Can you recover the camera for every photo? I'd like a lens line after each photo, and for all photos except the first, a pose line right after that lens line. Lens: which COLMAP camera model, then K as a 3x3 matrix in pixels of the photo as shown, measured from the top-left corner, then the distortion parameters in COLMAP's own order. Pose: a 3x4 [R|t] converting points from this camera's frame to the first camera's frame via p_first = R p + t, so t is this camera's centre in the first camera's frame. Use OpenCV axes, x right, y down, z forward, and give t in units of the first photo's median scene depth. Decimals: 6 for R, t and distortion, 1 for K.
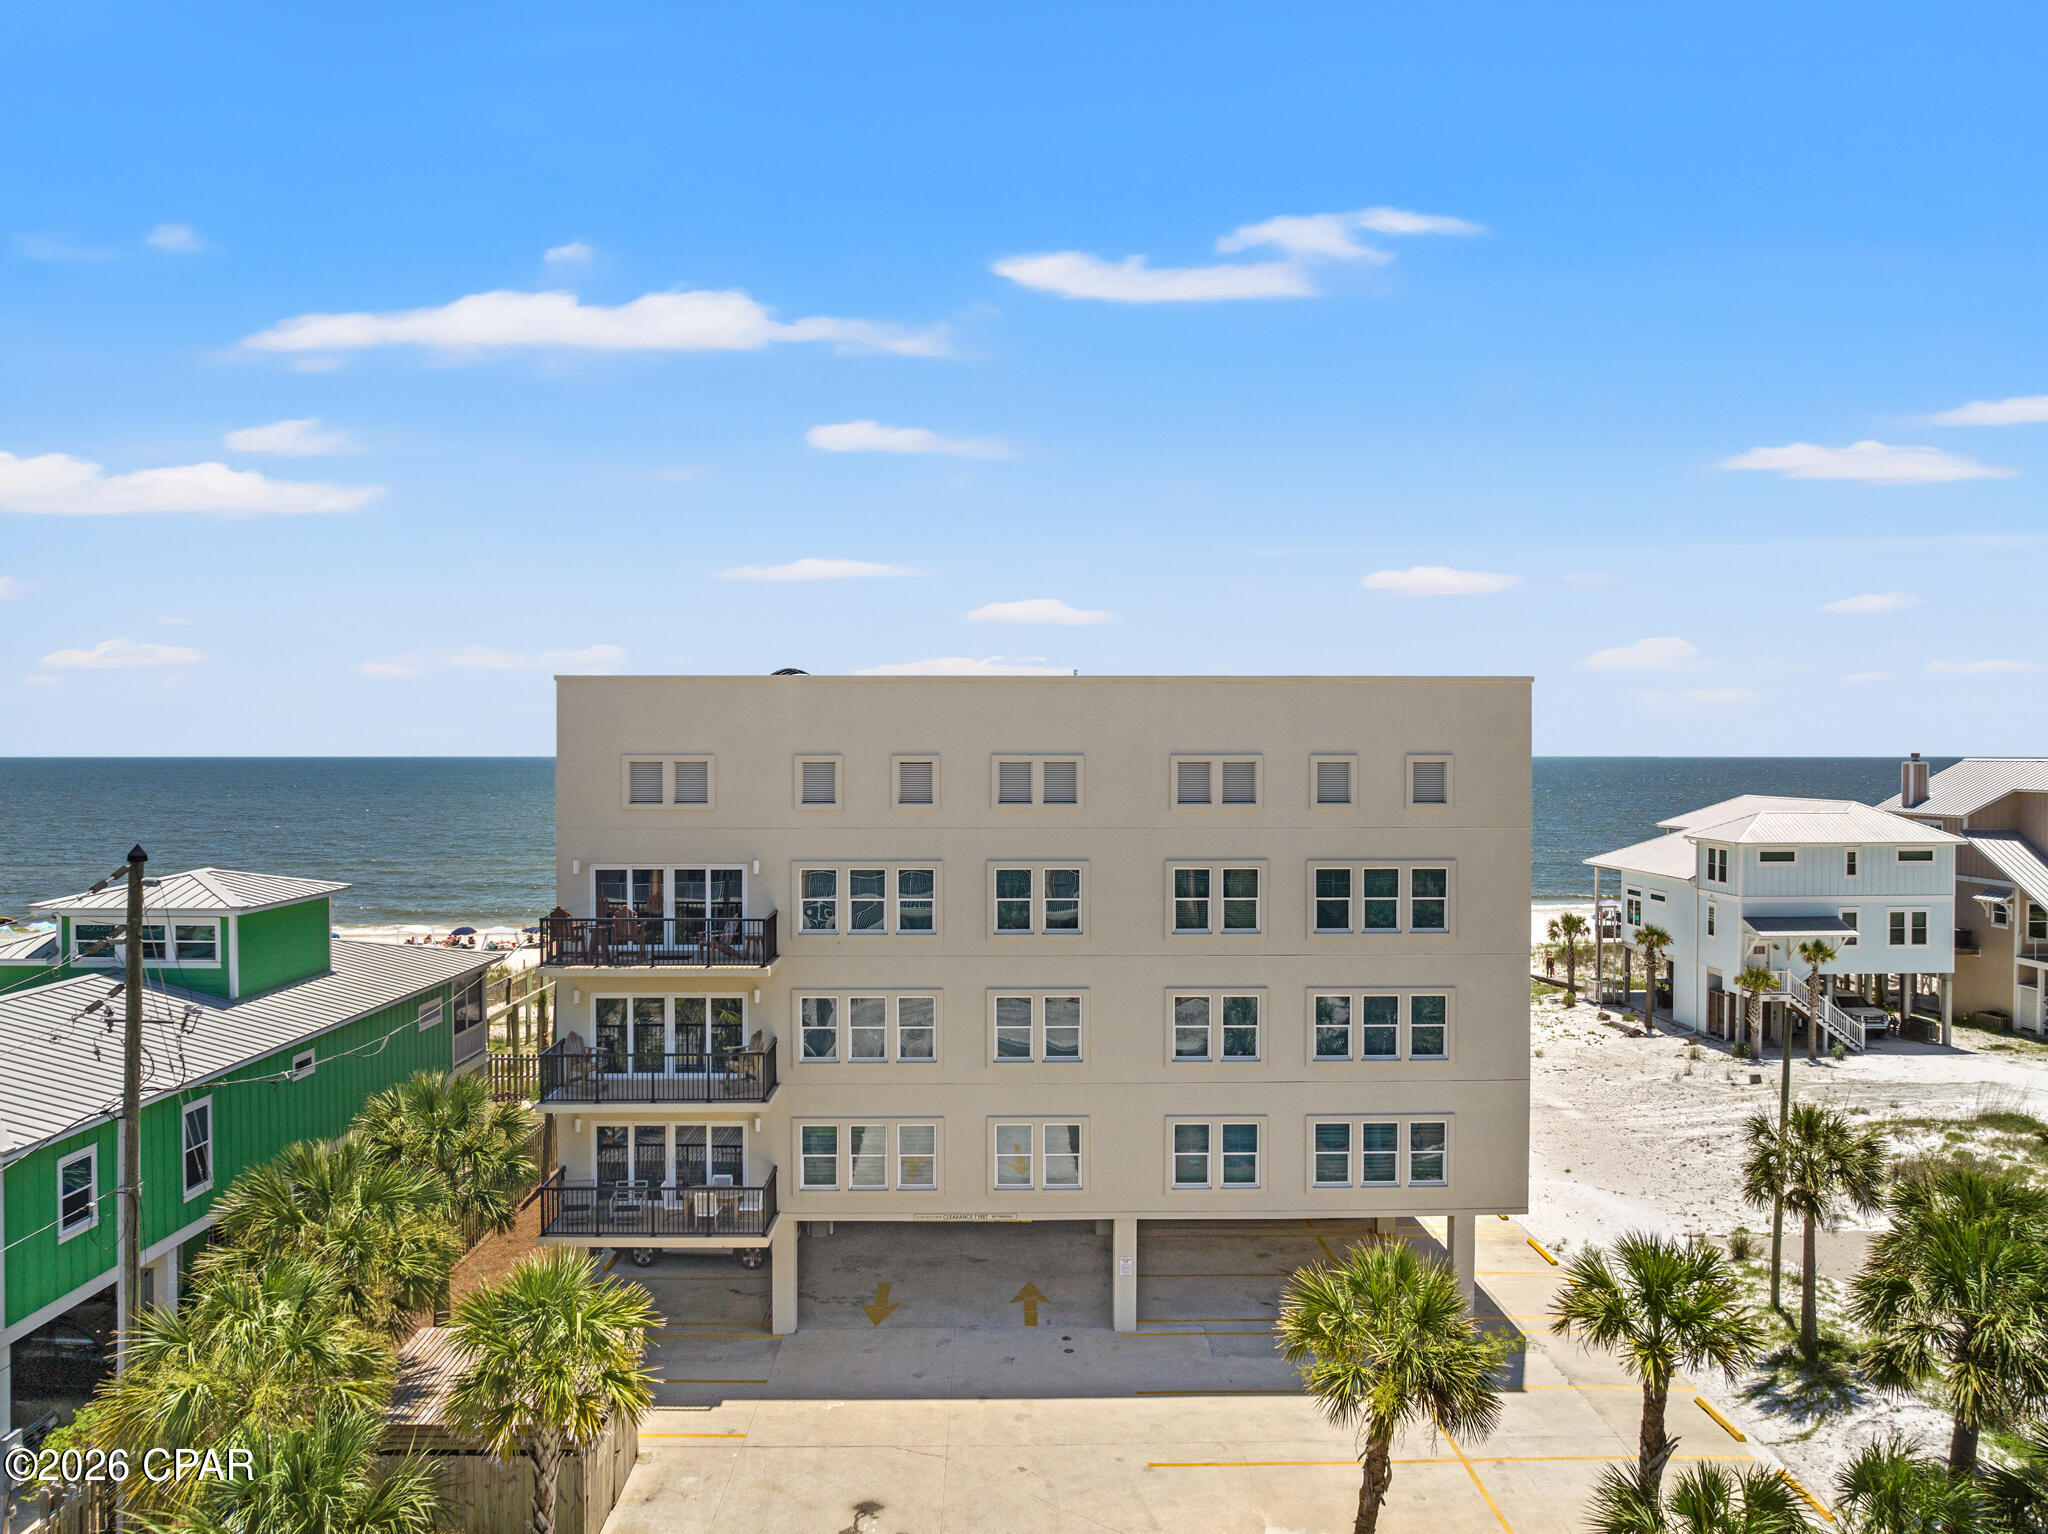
lens RADIAL K [[1450.0, 0, 1024.0], [0, 1450.0, 767.0], [0, 0, 1]] dist [-0.062926, 0.031057]
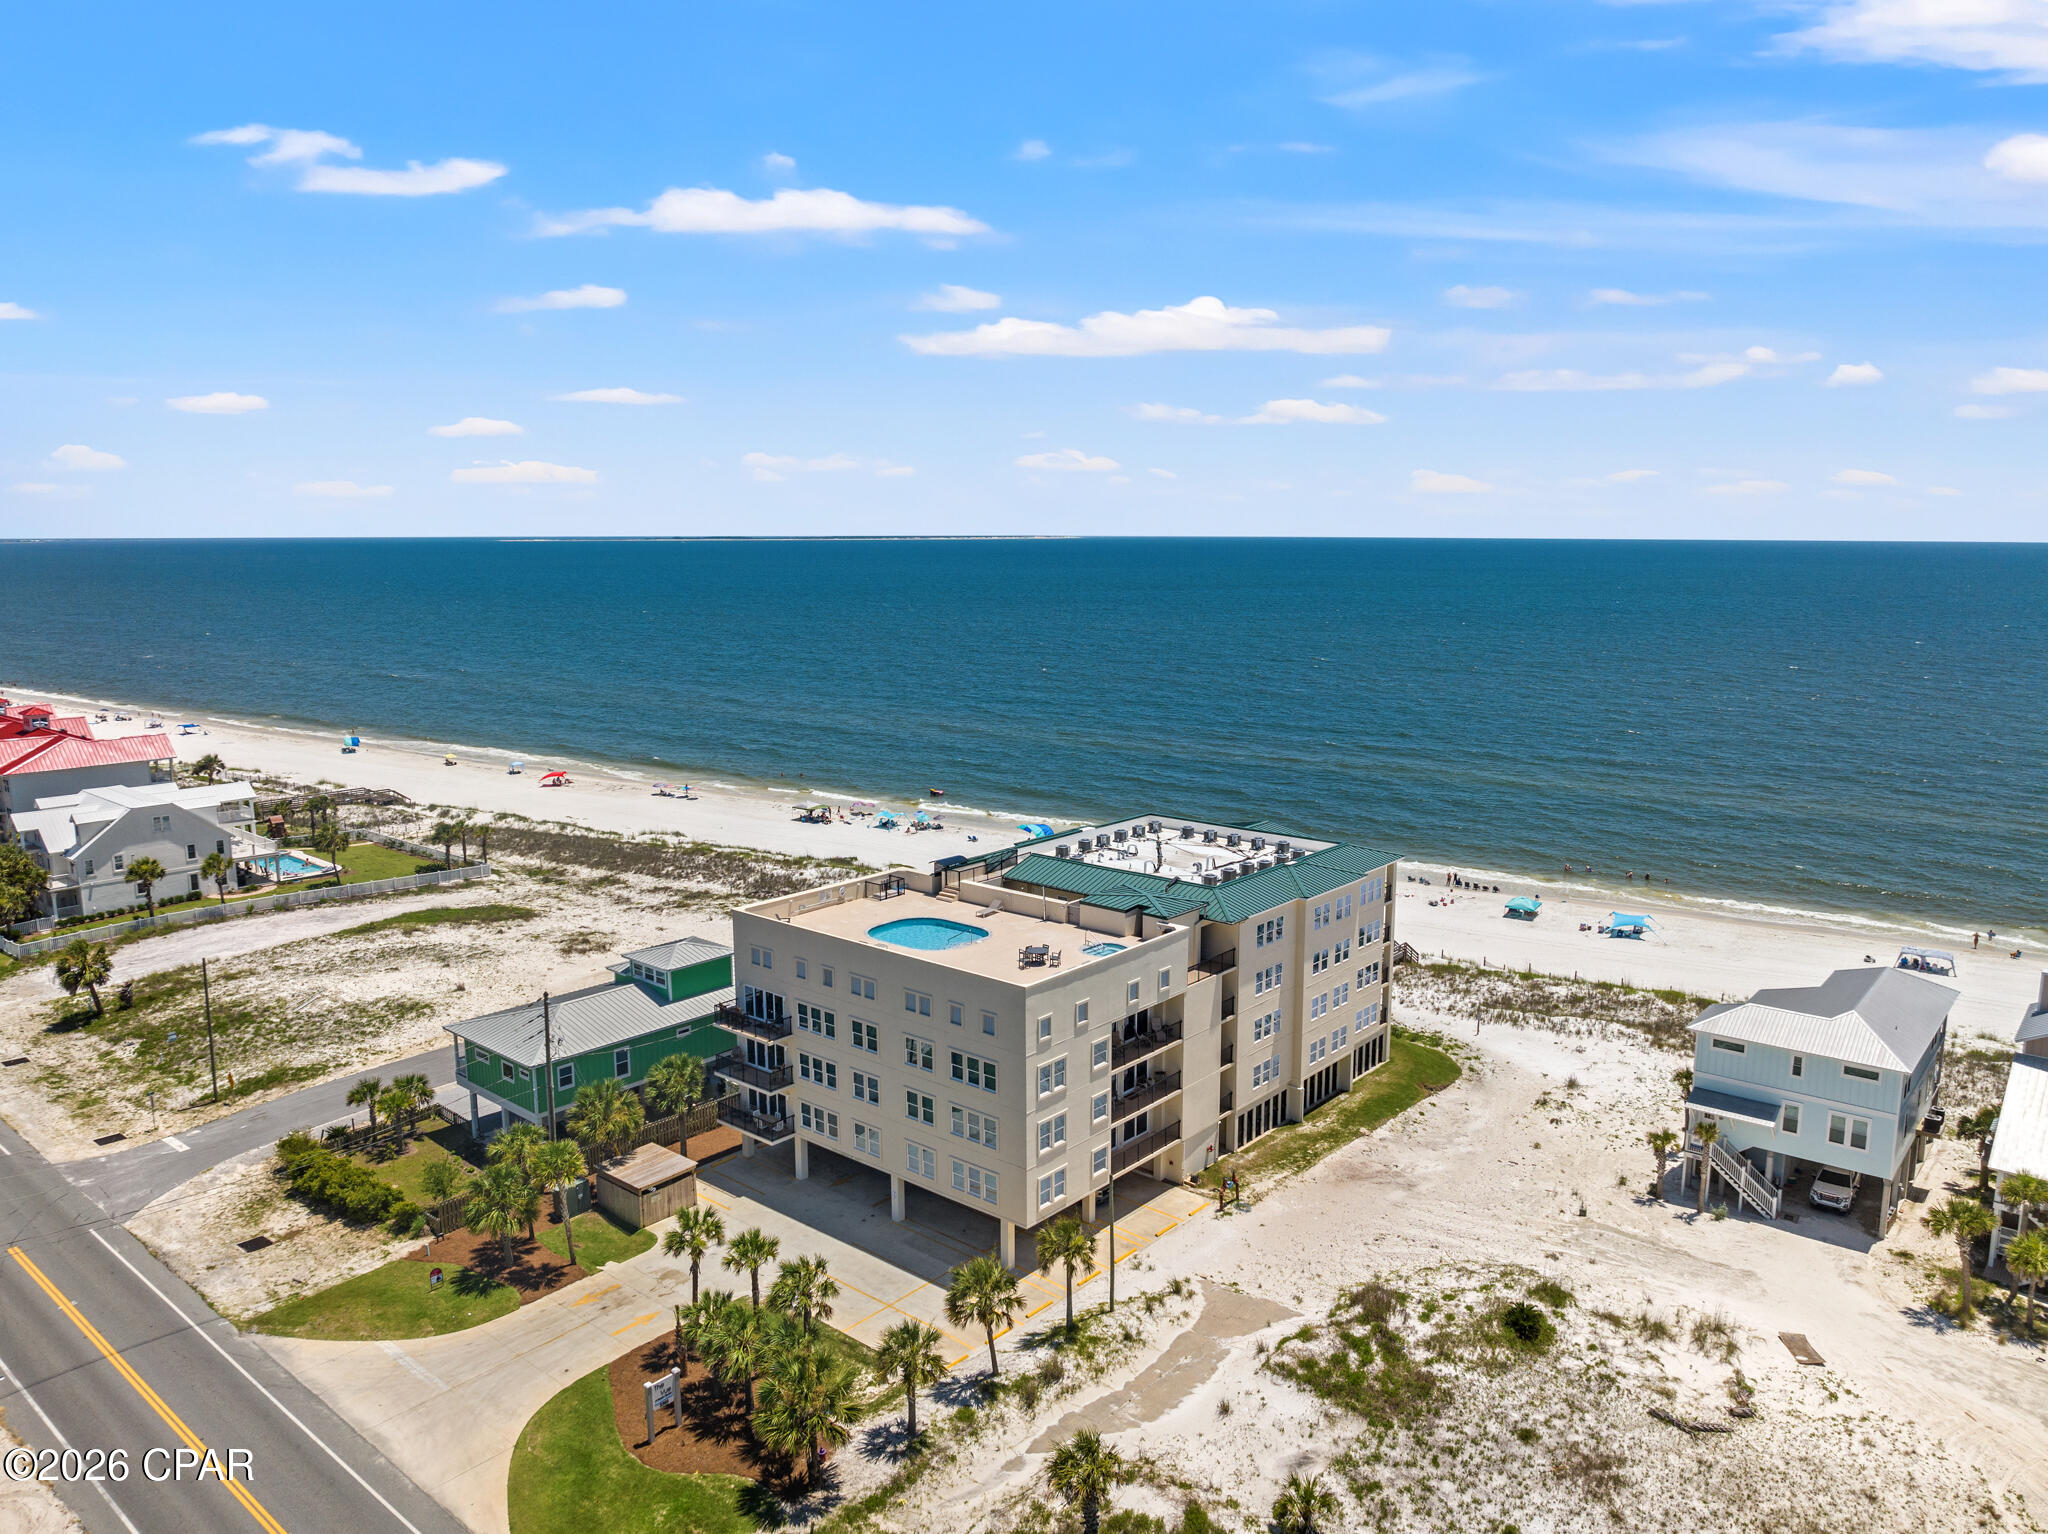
lens RADIAL K [[1430.3, 0, 1024.0], [0, 1430.3, 767.0], [0, 0, 1]] dist [-0.049639, 0.009529]
pose [[0.751454, 0.103575, -0.651605, 1.662570], [-0.007503, 0.988879, 0.148533, -0.684192], [0.659742, -0.106726, 0.743875, -0.504487]]
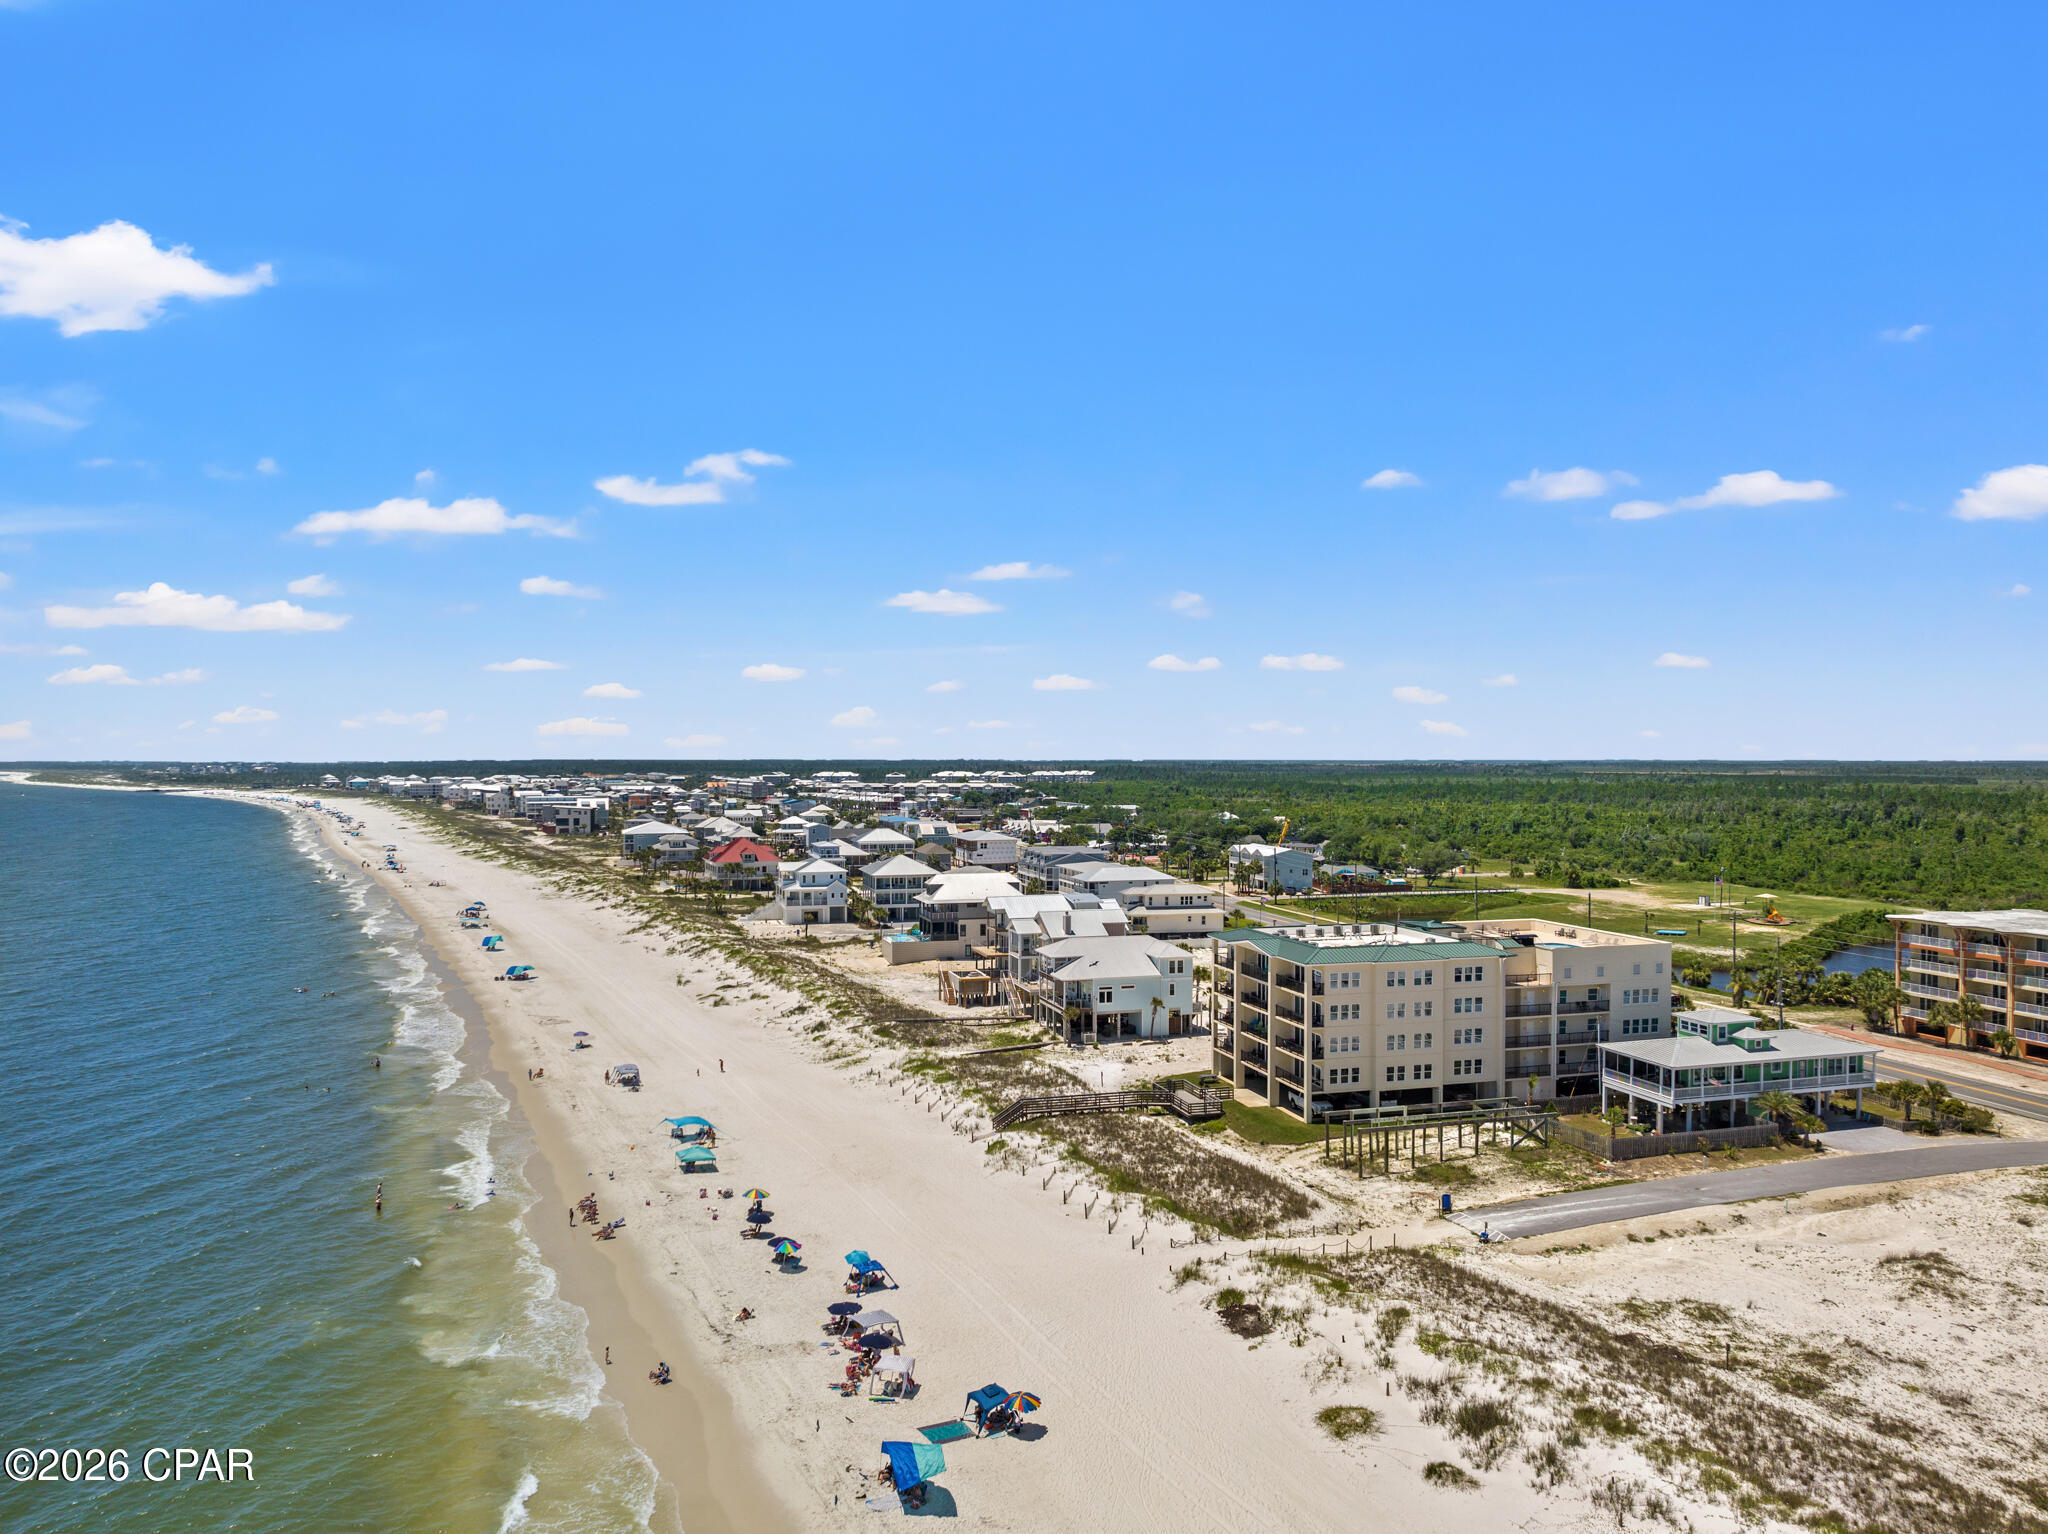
lens RADIAL K [[1430.3, 0, 1024.0], [0, 1430.3, 767.0], [0, 0, 1]] dist [-0.049639, 0.009529]
pose [[-0.250807, 0.004949, 0.968024, -3.993386], [0.014157, 0.999899, -0.001444, -0.626896], [-0.967934, 0.013342, -0.250852, 3.973962]]
